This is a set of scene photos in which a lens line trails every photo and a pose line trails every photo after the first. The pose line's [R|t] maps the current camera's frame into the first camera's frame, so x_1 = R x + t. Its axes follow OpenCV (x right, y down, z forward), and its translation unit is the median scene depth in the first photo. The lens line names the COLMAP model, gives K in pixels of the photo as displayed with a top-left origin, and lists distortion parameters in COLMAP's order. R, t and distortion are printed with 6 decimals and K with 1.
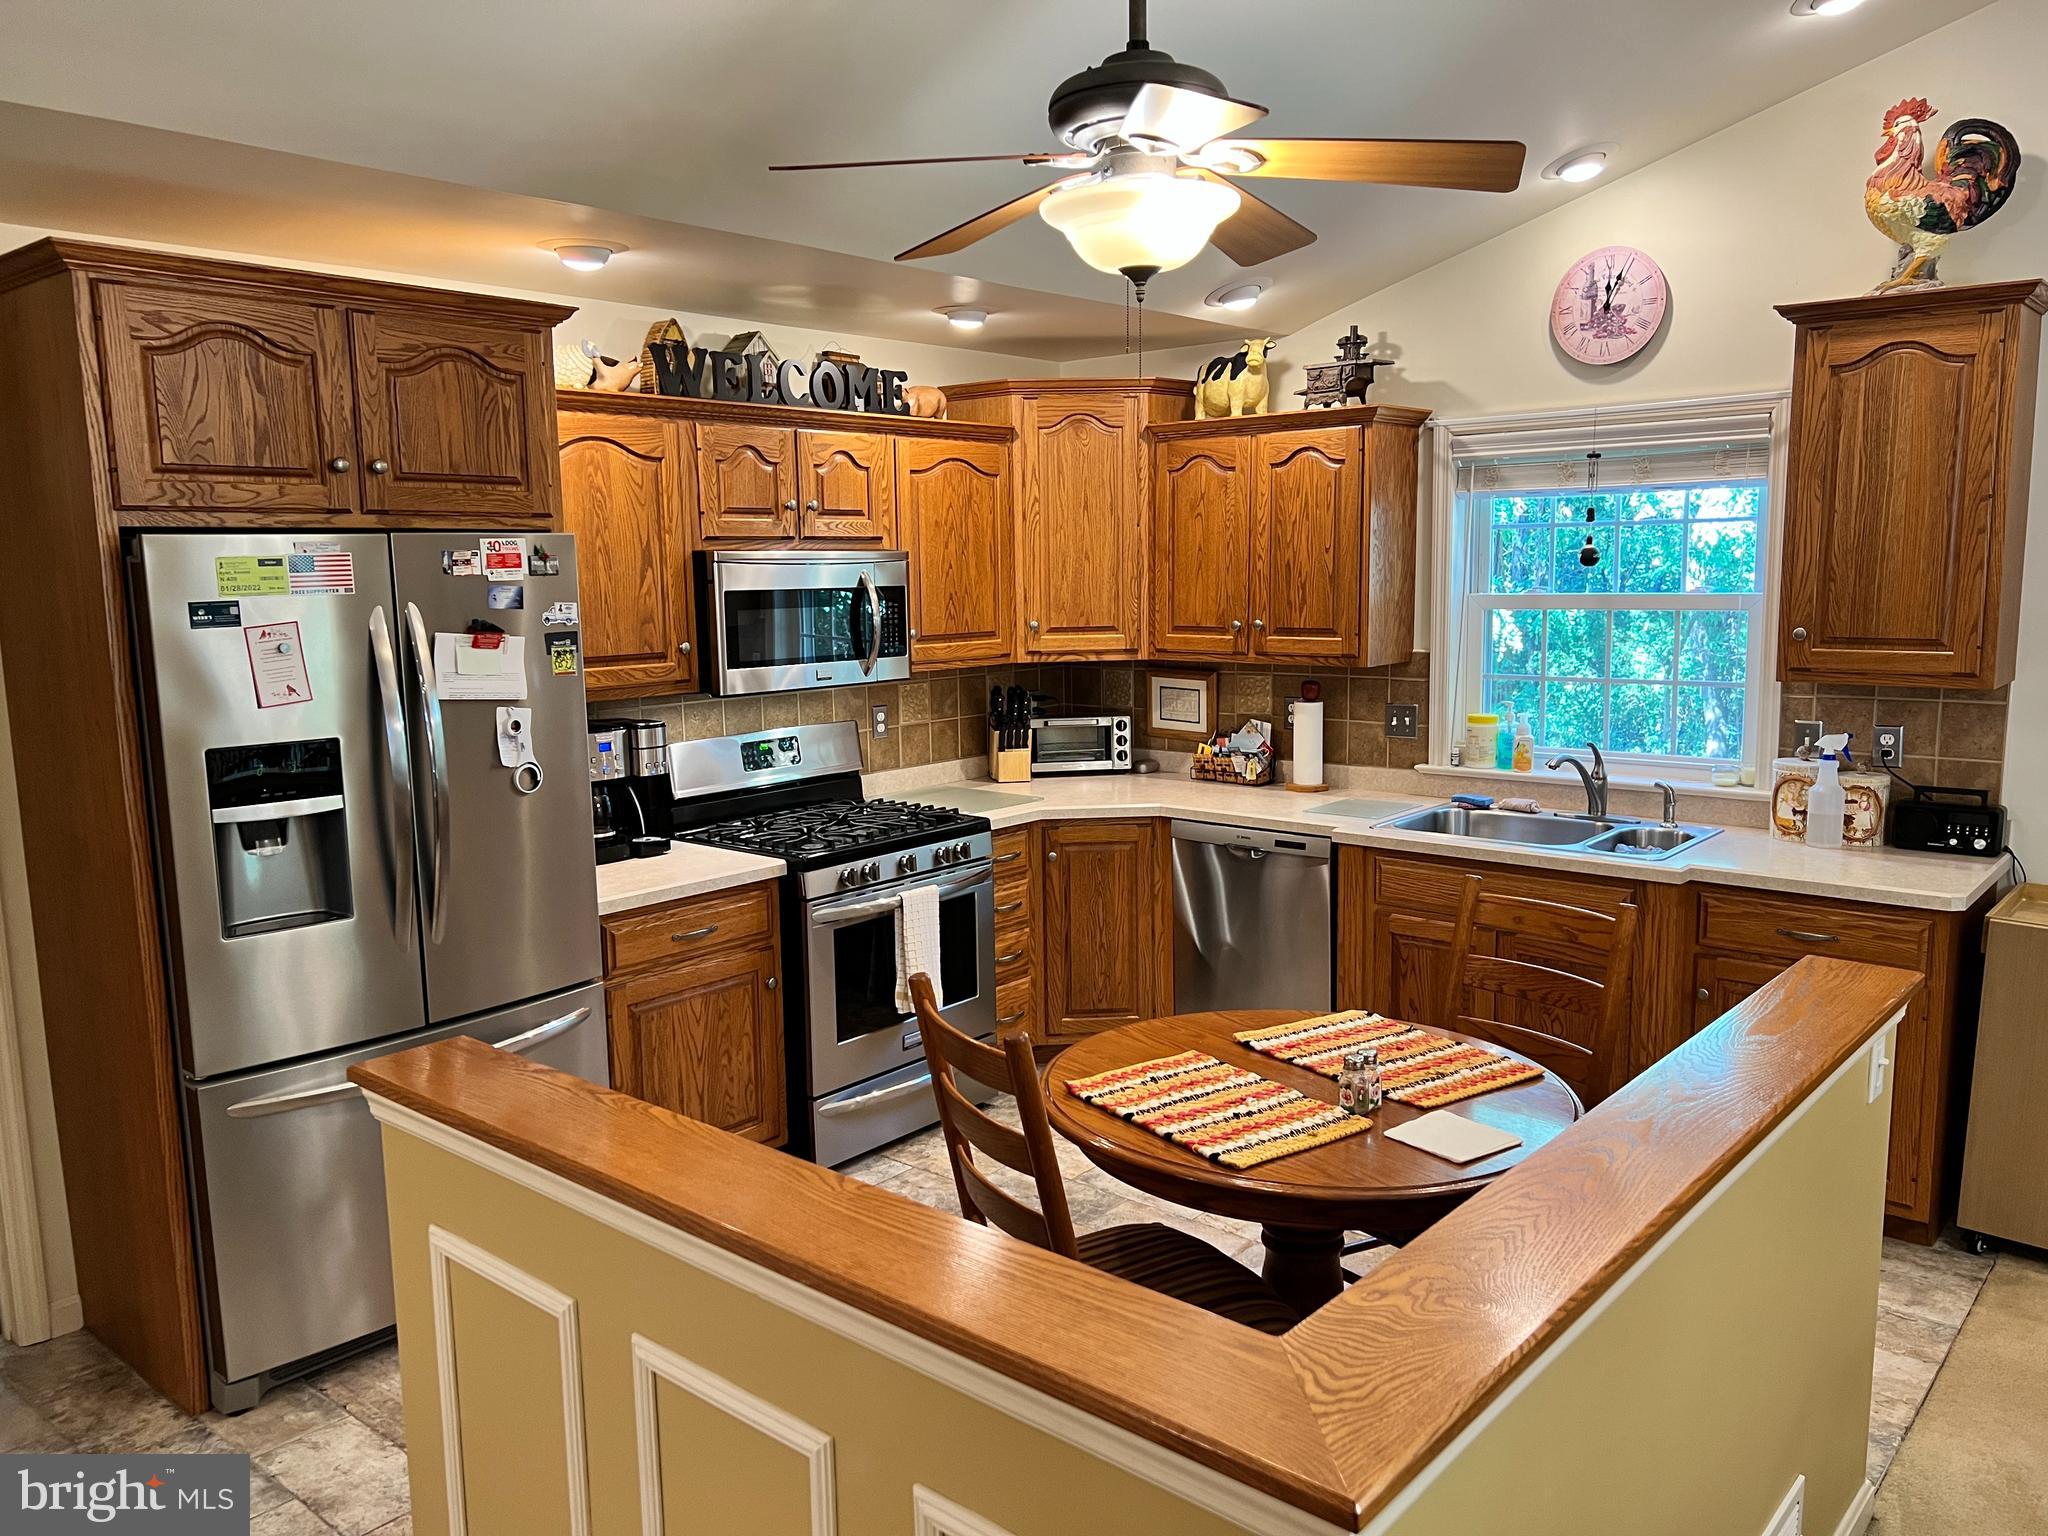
lens RADIAL K [[1512.5, 0, 1024.0], [0, 1512.5, 768.0], [0, 0, 1]] dist [0.005207, -0.001158]
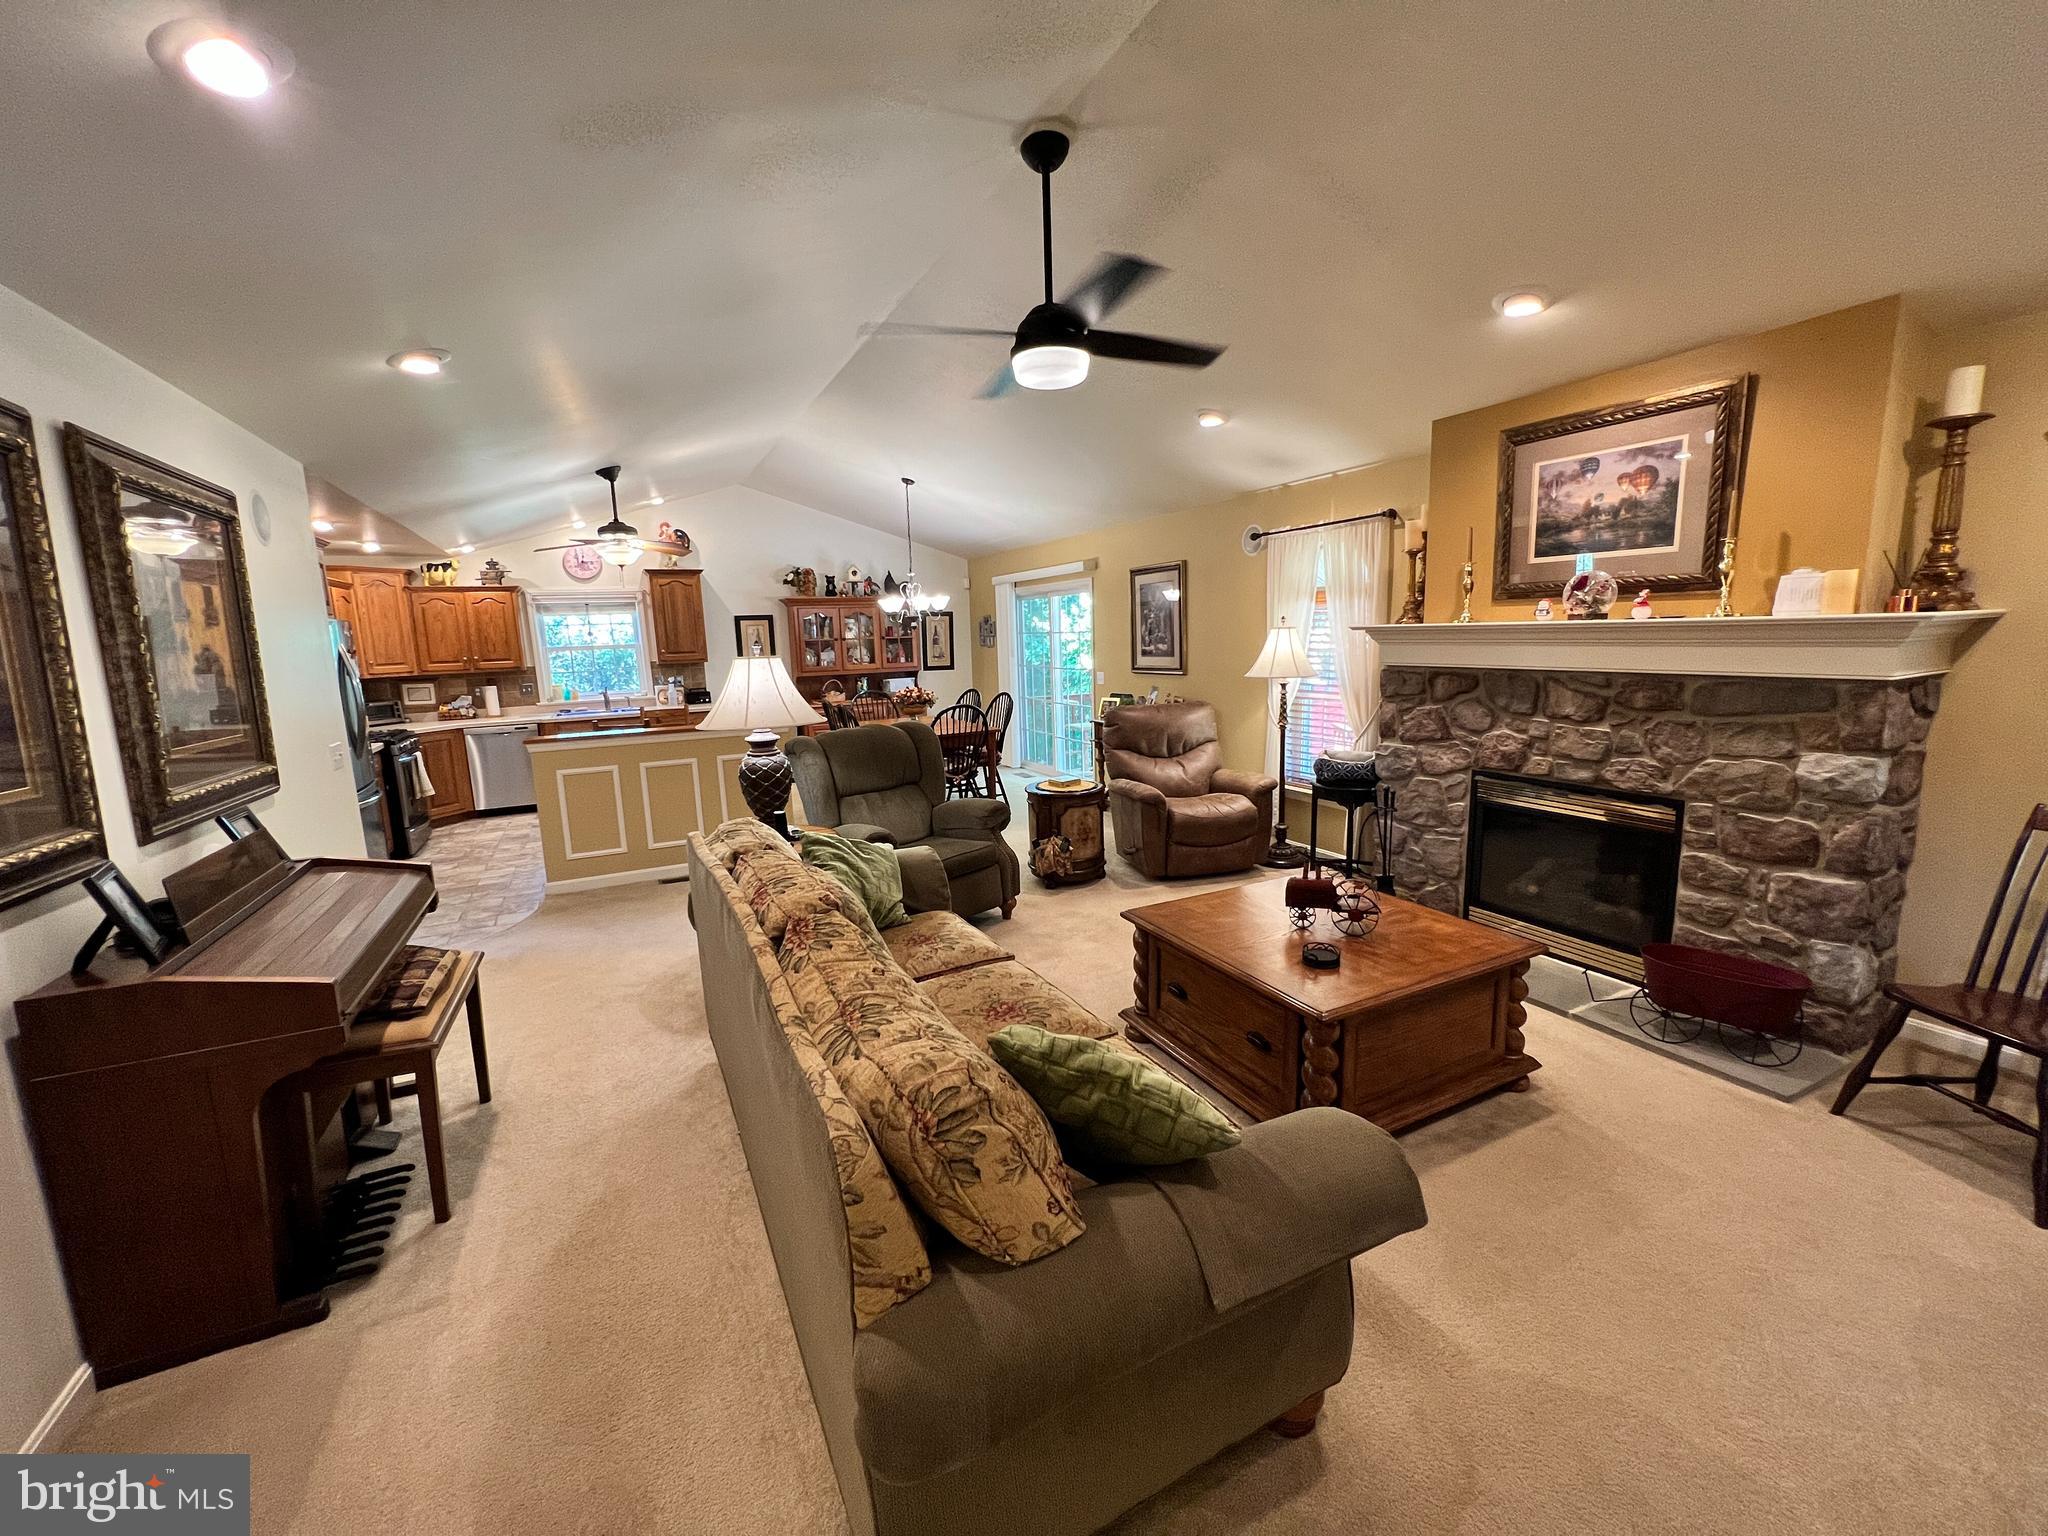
lens RADIAL K [[821.3, 0, 1018.0], [0, 821.3, 766.0], [0, 0, 1]] dist [-0.001983, 0.000381]
pose [[0.391403, -0.143841, 0.908908, -0.898772], [0.151766, 0.984273, 0.090414, 0.122601], [-0.907618, 0.102553, 0.407077, -0.554453]]
